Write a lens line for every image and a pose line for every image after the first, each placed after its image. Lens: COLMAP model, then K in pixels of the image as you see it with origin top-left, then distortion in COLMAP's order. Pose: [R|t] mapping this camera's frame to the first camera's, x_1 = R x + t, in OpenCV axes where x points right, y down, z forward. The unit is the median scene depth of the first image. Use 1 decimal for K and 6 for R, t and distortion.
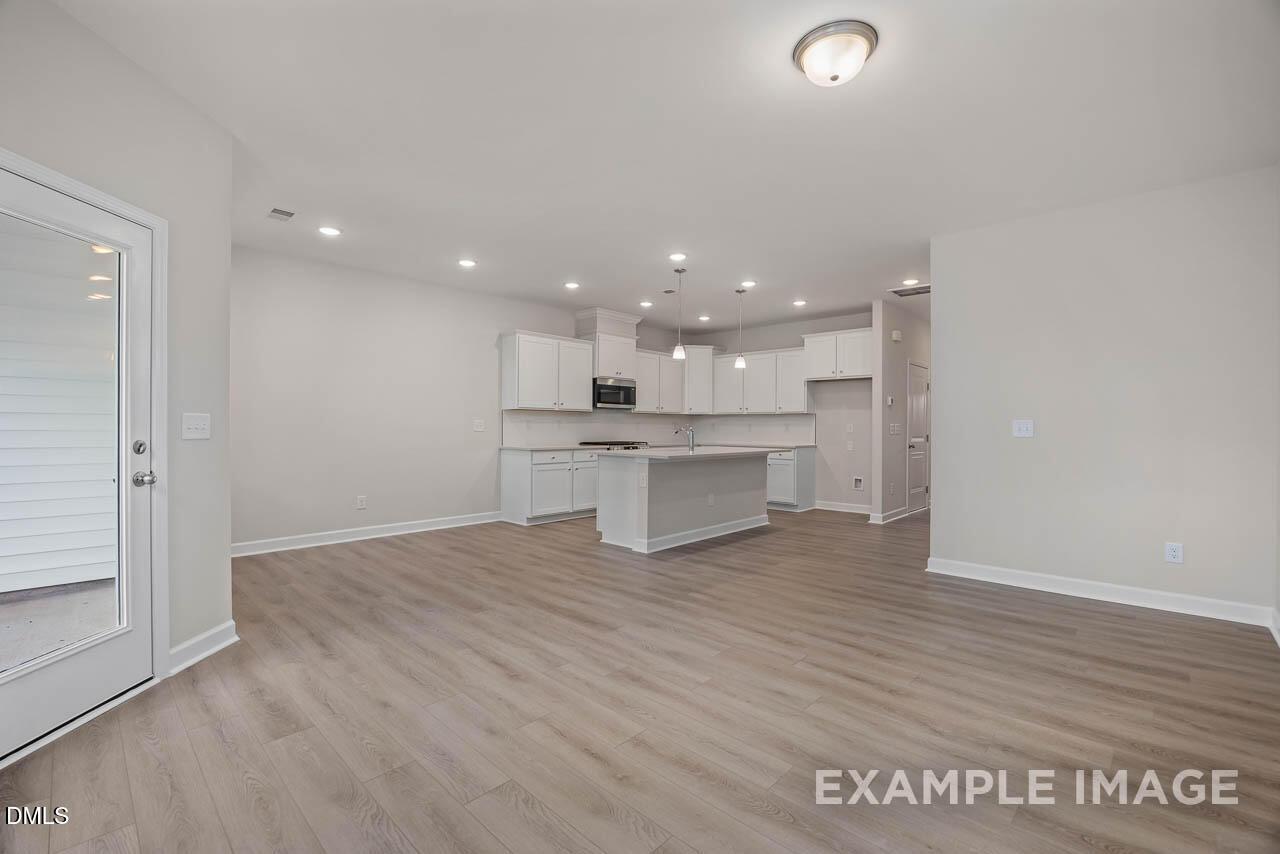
lens RADIAL K [[559.7, 0, 637.1], [0, 559.7, 424.1], [0, 0, 1]] dist [-0.022389, -0.000051]
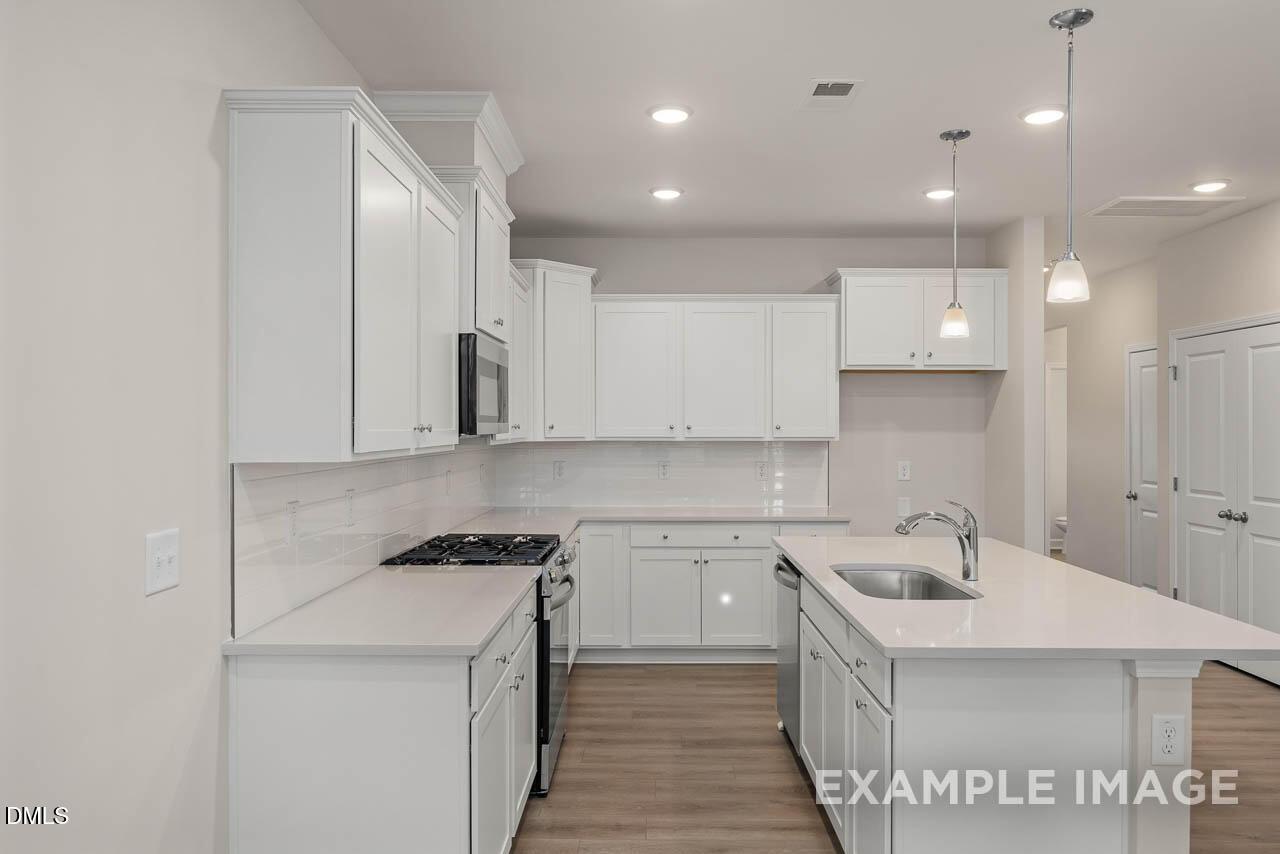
lens RADIAL K [[895.7, 0, 646.1], [0, 895.7, 433.5], [0, 0, 1]] dist [0.001448, -0.007654]
pose [[0.725290, -0.012143, 0.688336, -0.323993], [0.000415, 0.999852, 0.017202, -0.038745], [-0.688443, -0.012191, 0.725188, 0.591911]]
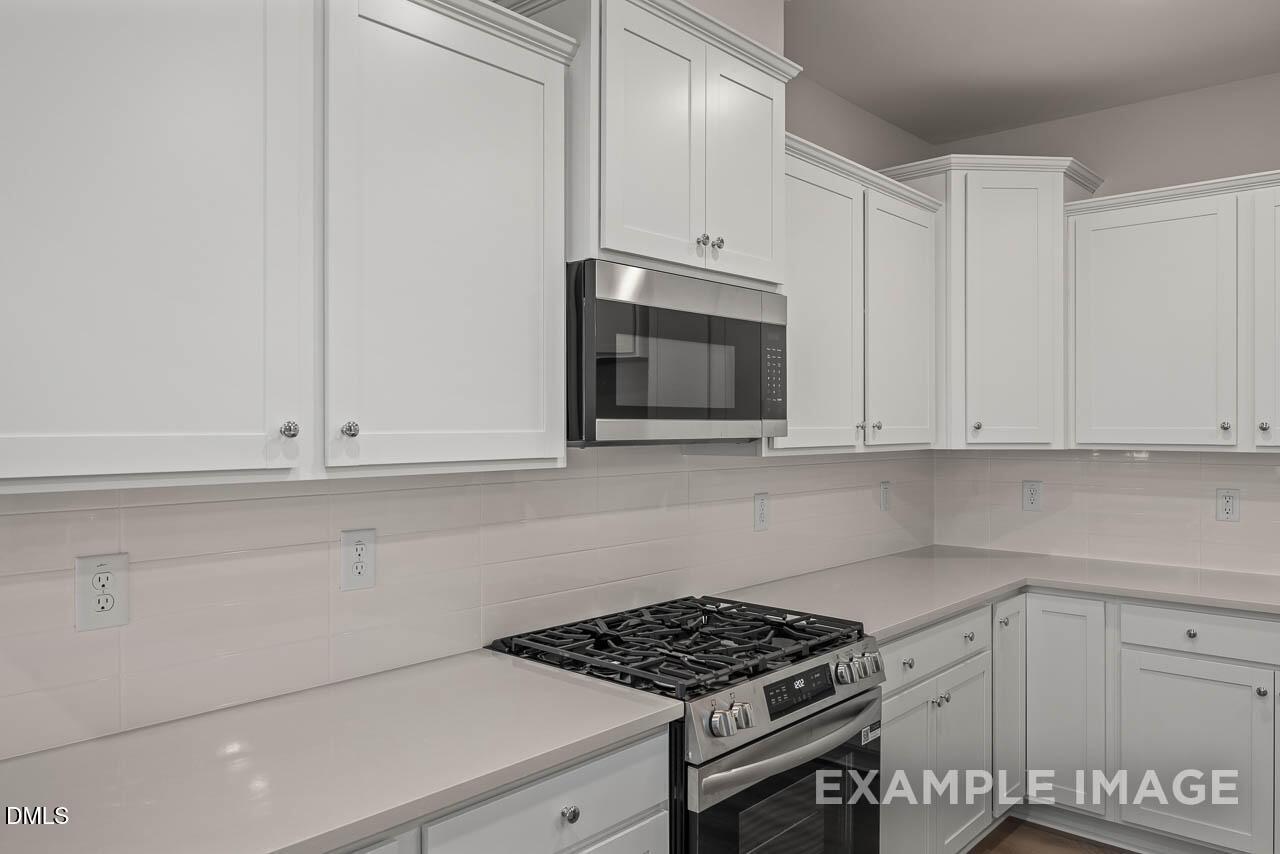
lens RADIAL K [[895.7, 0, 644.0], [0, 895.7, 427.7], [0, 0, 1]] dist [0.001448, -0.007654]
pose [[0.999486, -0.007861, 0.031070, -0.064699], [0.007573, 0.999927, 0.009392, -0.036368], [-0.031142, -0.009152, 0.999473, 0.729019]]
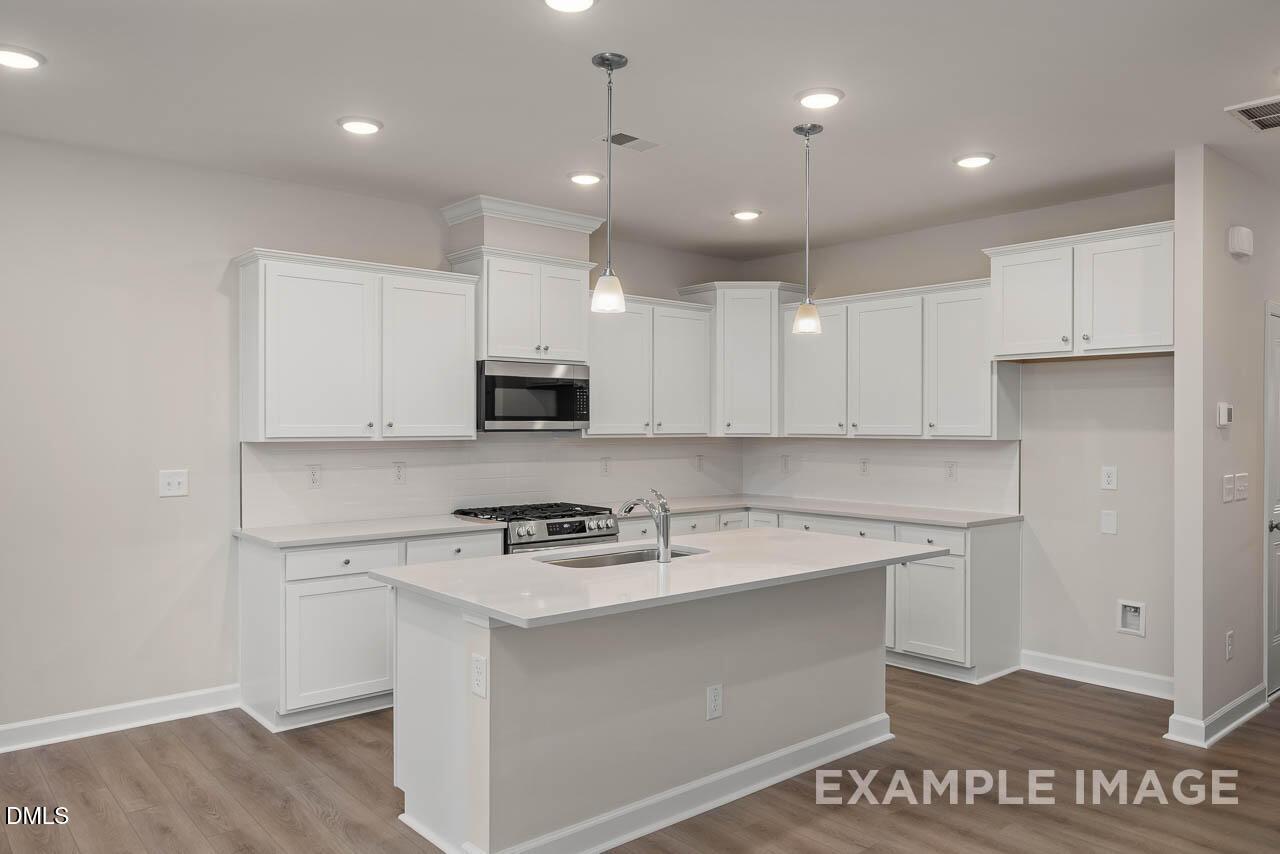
lens RADIAL K [[895.7, 0, 635.4], [0, 895.7, 427.0], [0, 0, 1]] dist [0.001448, -0.007654]
pose [[0.994364, -0.005450, -0.105881, 0.112703], [0.006399, 0.999942, 0.008624, -0.037150], [0.105828, -0.009253, 0.994341, 0.328179]]
